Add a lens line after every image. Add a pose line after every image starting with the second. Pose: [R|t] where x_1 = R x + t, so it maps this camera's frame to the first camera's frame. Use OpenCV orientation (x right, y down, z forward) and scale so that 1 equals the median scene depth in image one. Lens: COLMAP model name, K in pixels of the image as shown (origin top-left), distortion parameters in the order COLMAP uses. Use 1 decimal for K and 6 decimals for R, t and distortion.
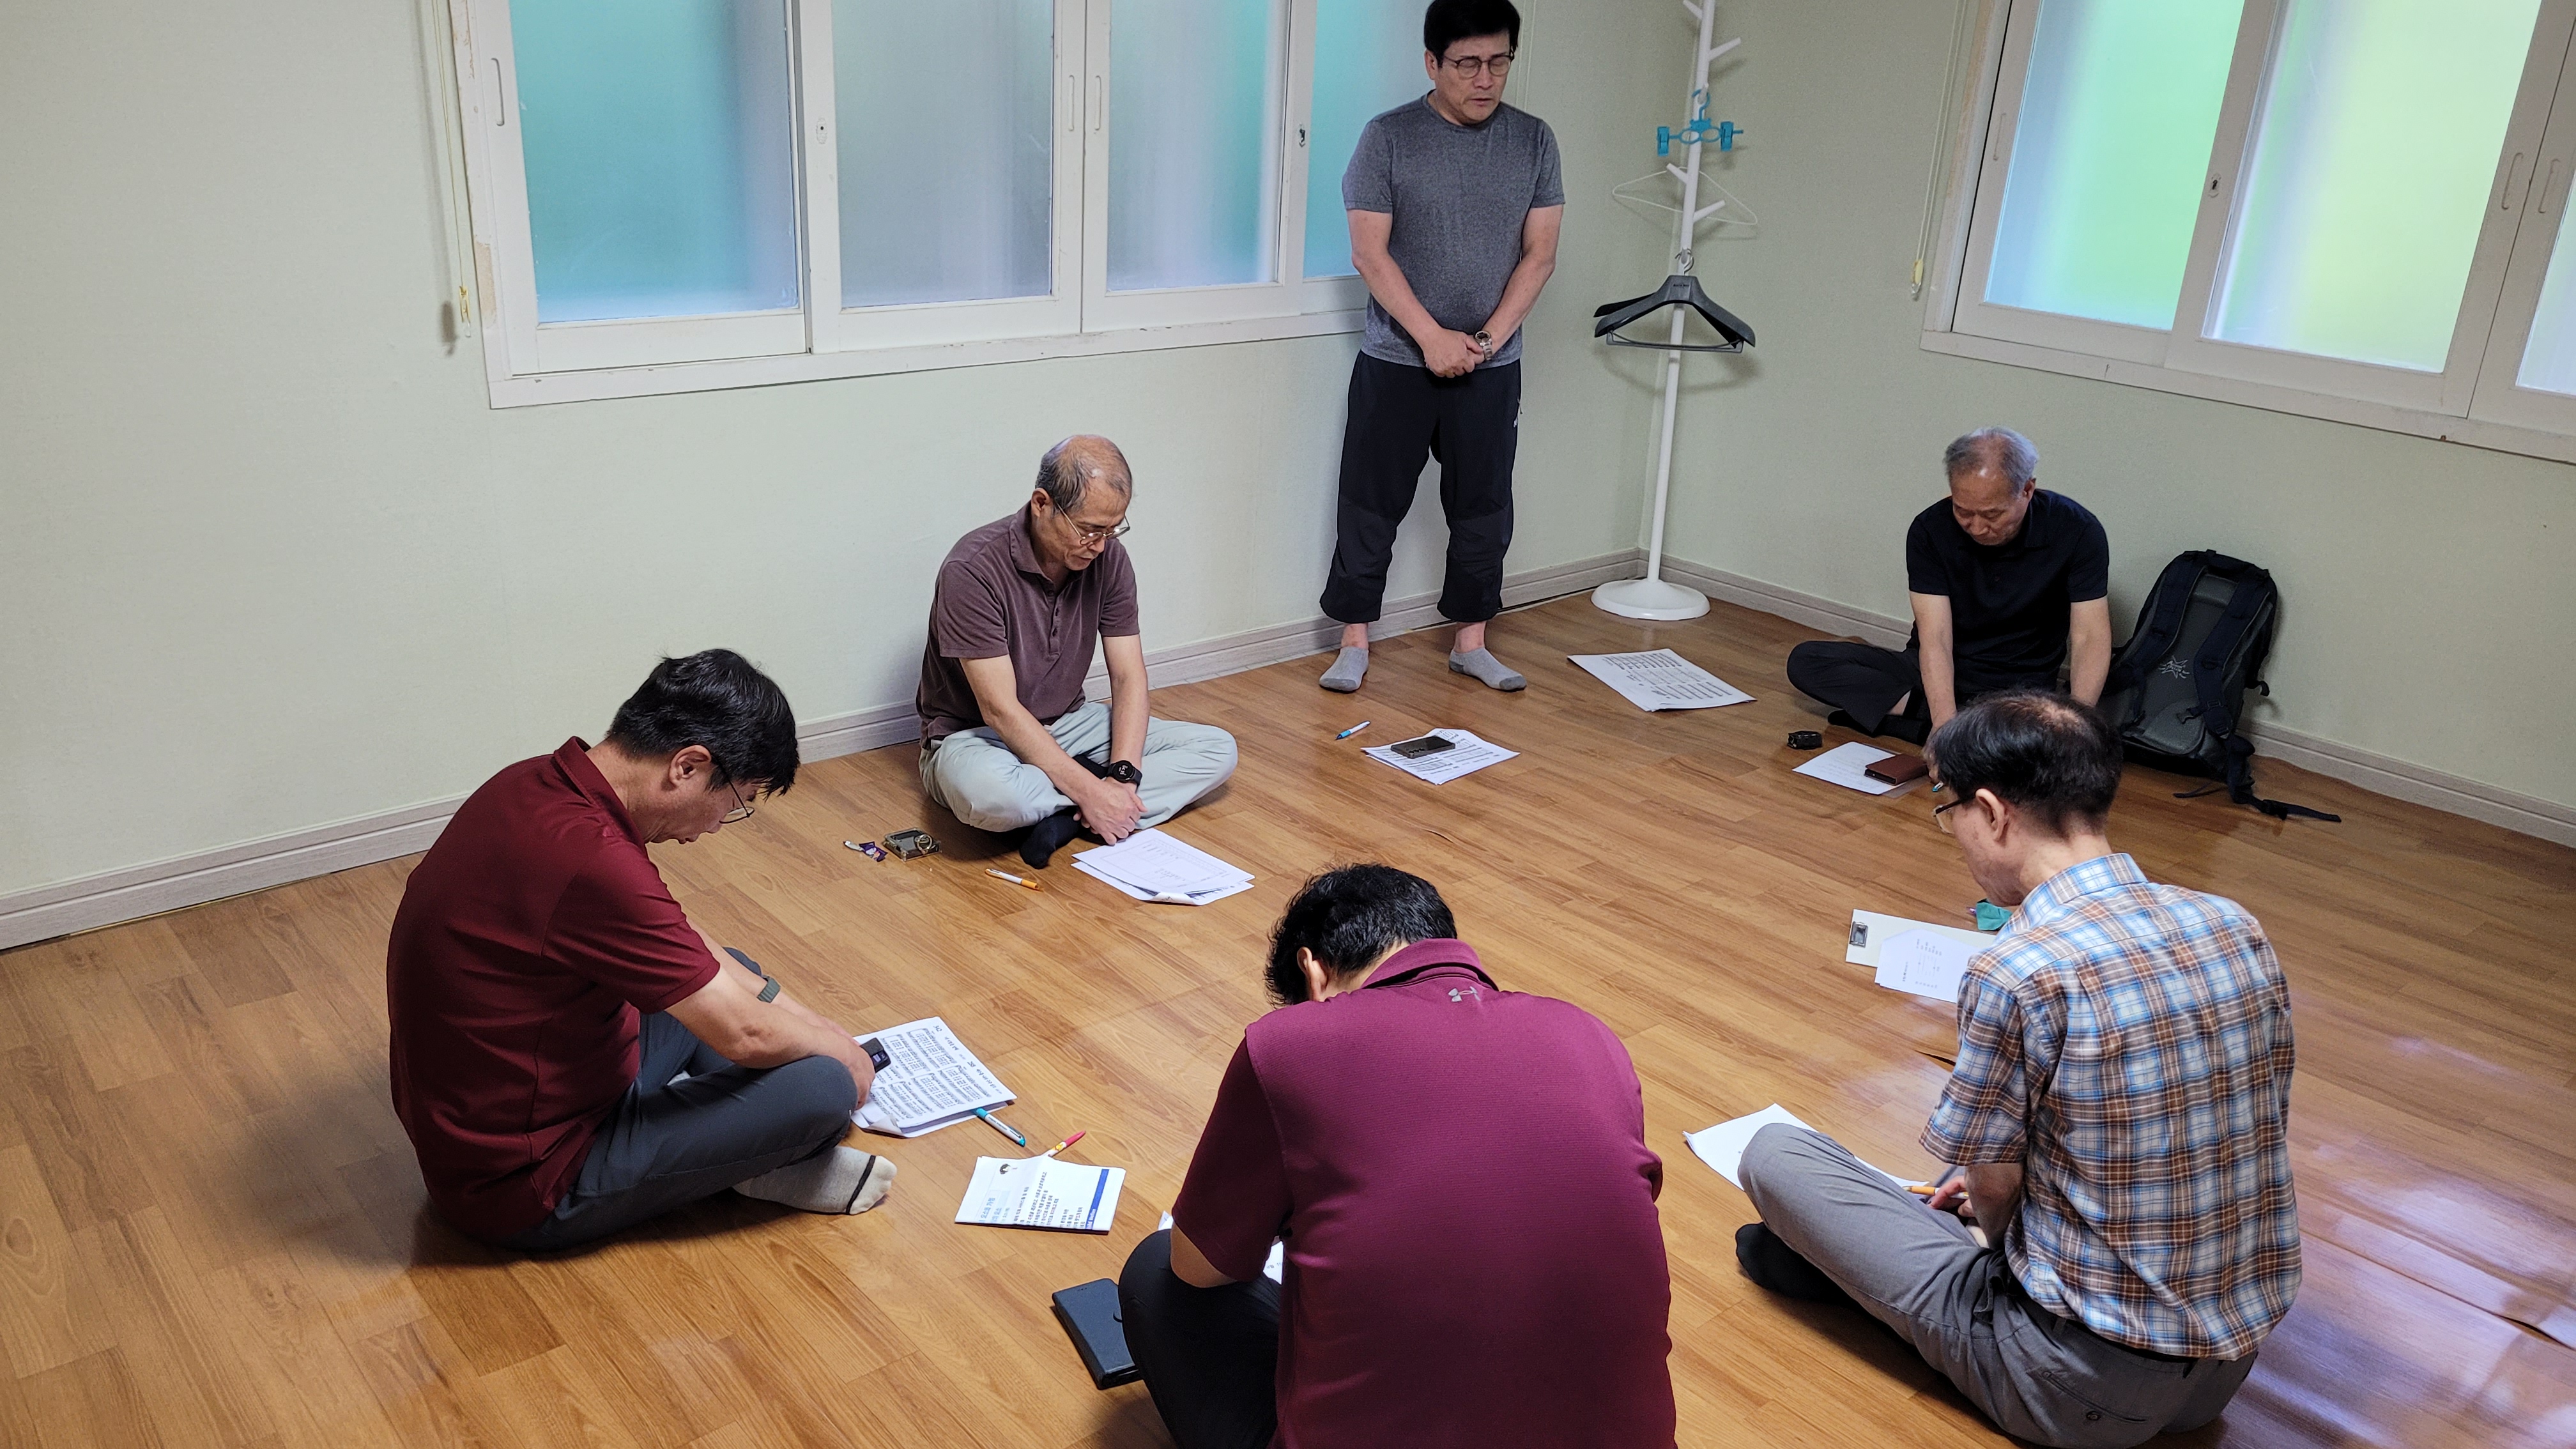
lens RADIAL K [[1835.0, 0, 1288.0], [0, 1835.0, 724.5], [0, 0, 1]] dist [0.034081, -0.009399]
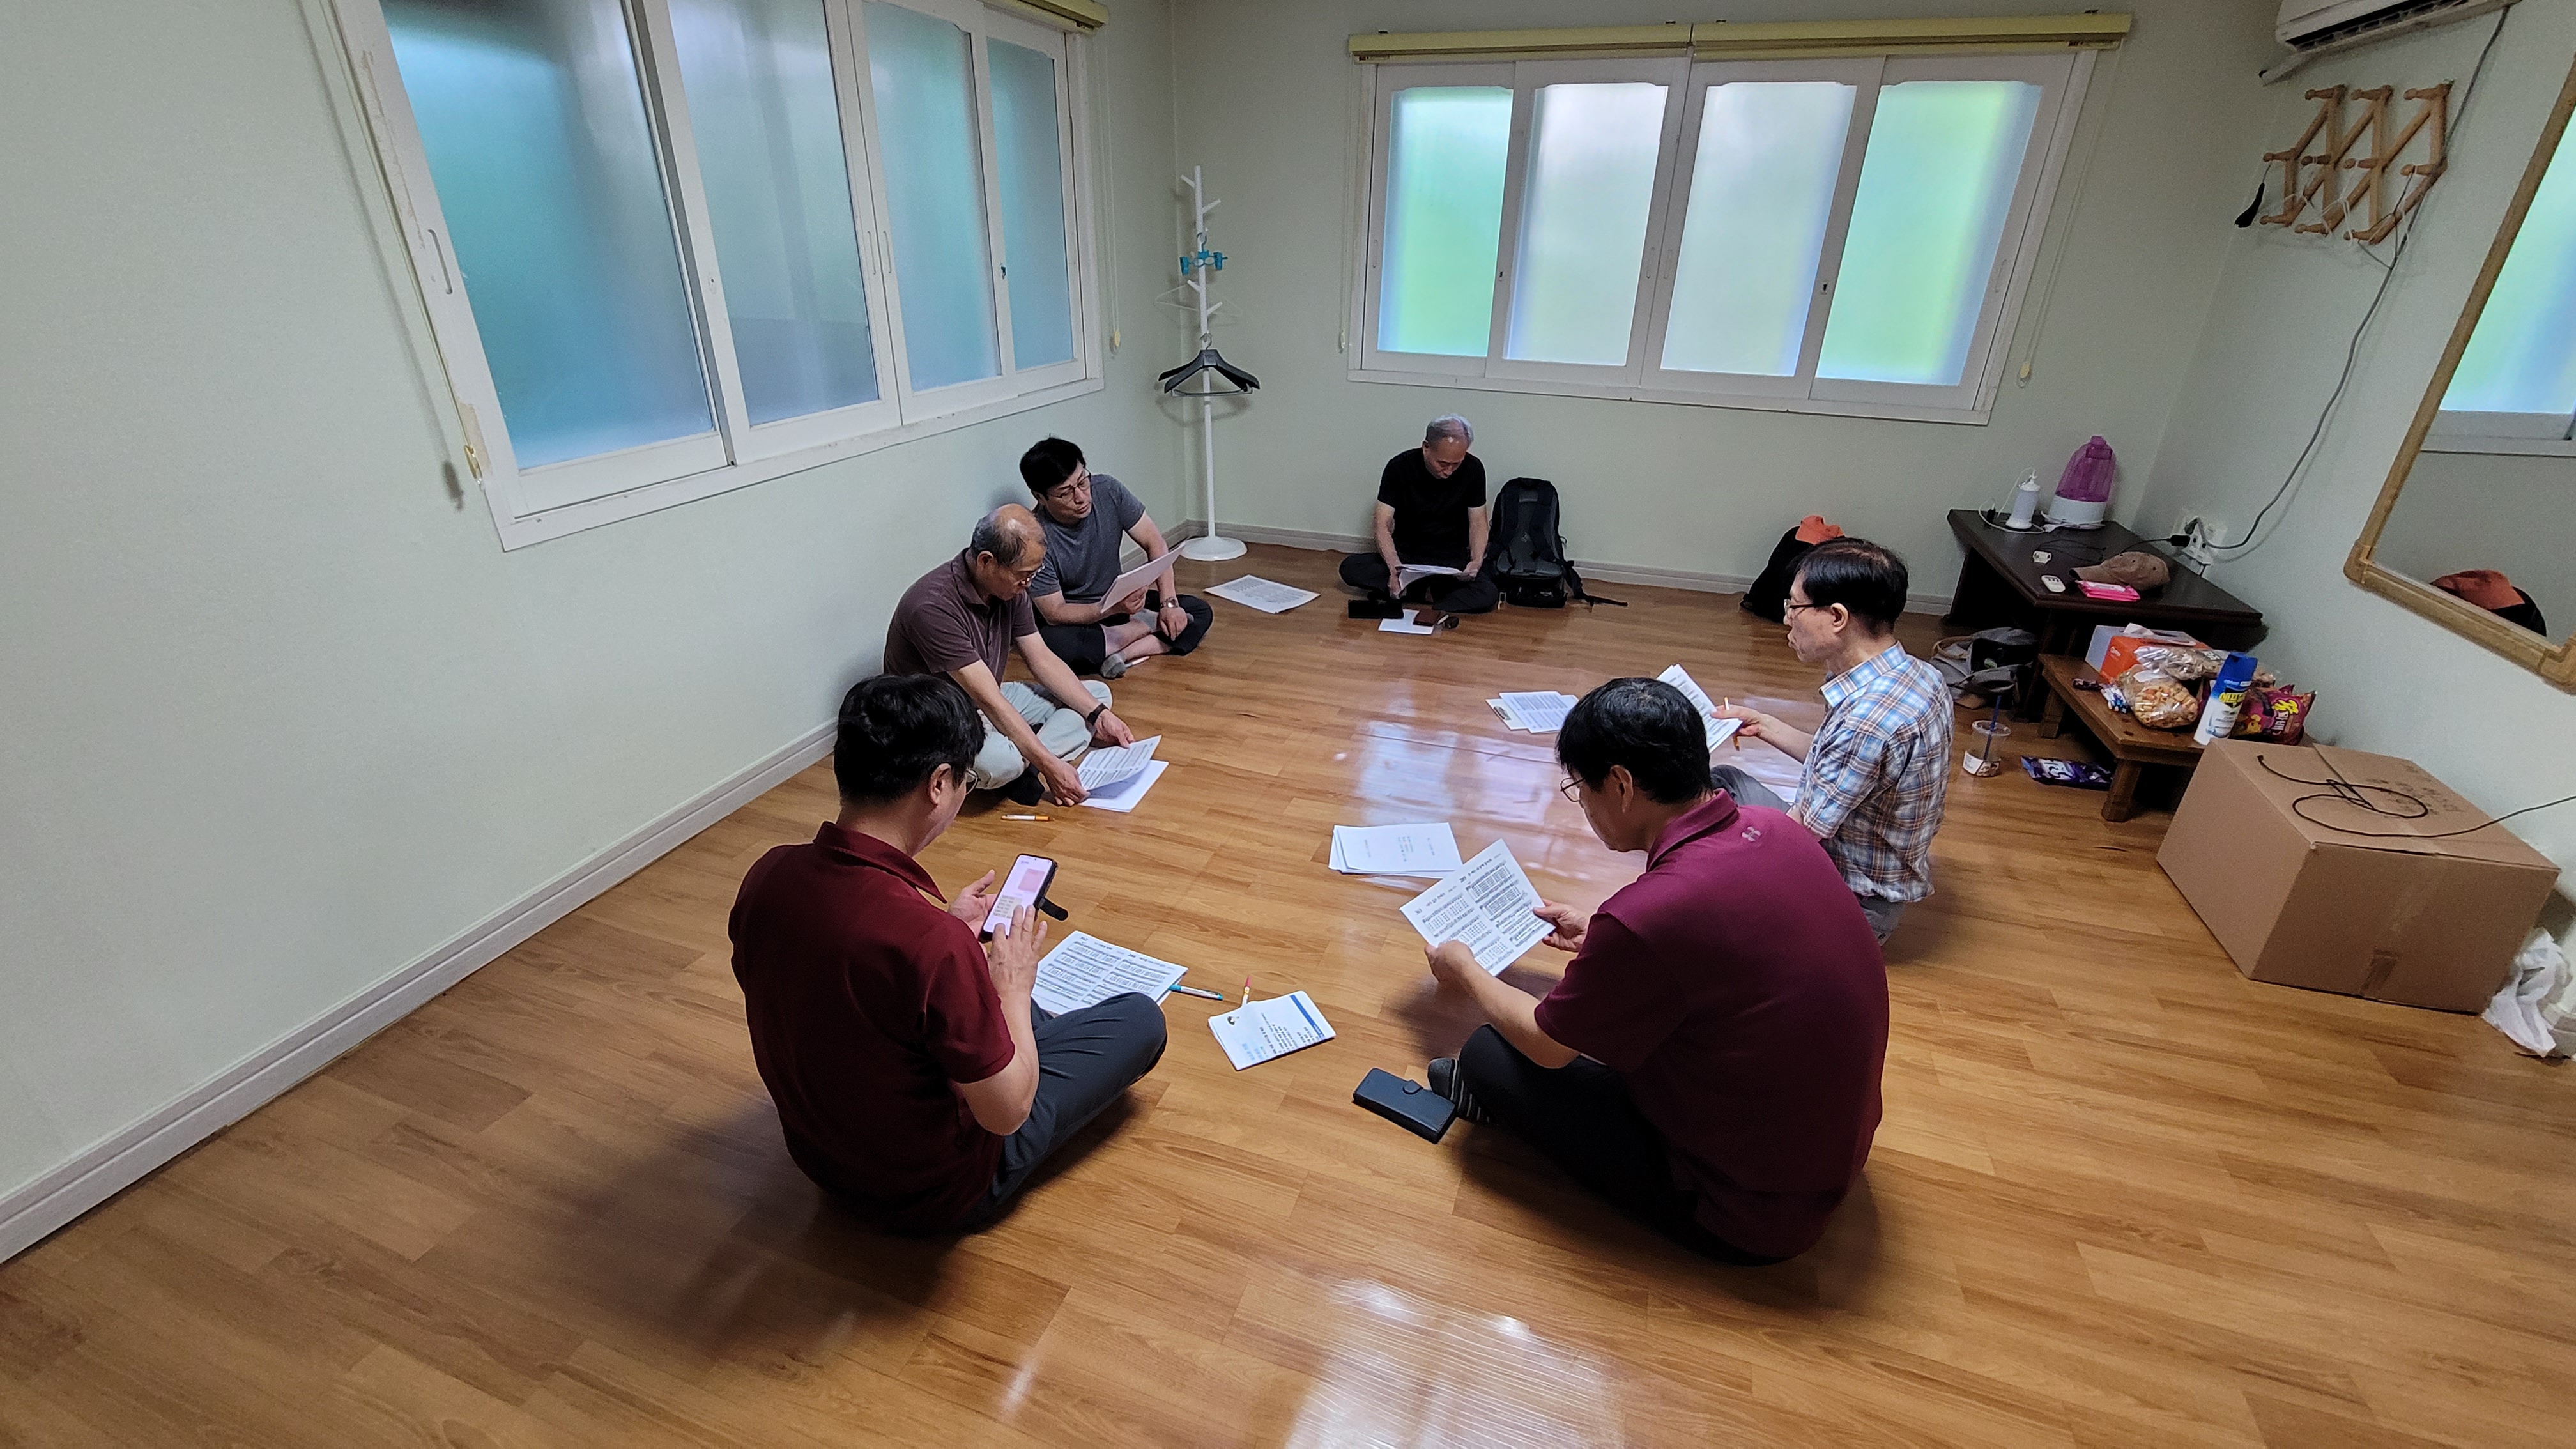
lens RADIAL K [[1006.1, 0, 1288.0], [0, 1006.1, 724.5], [0, 0, 1]] dist [-0.000144, 0.000219]
pose [[0.874686, -0.243051, 0.419345, -0.233930], [0.195266, 0.968570, 0.154087, -0.054911], [-0.443616, -0.052894, 0.894655, 0.180861]]
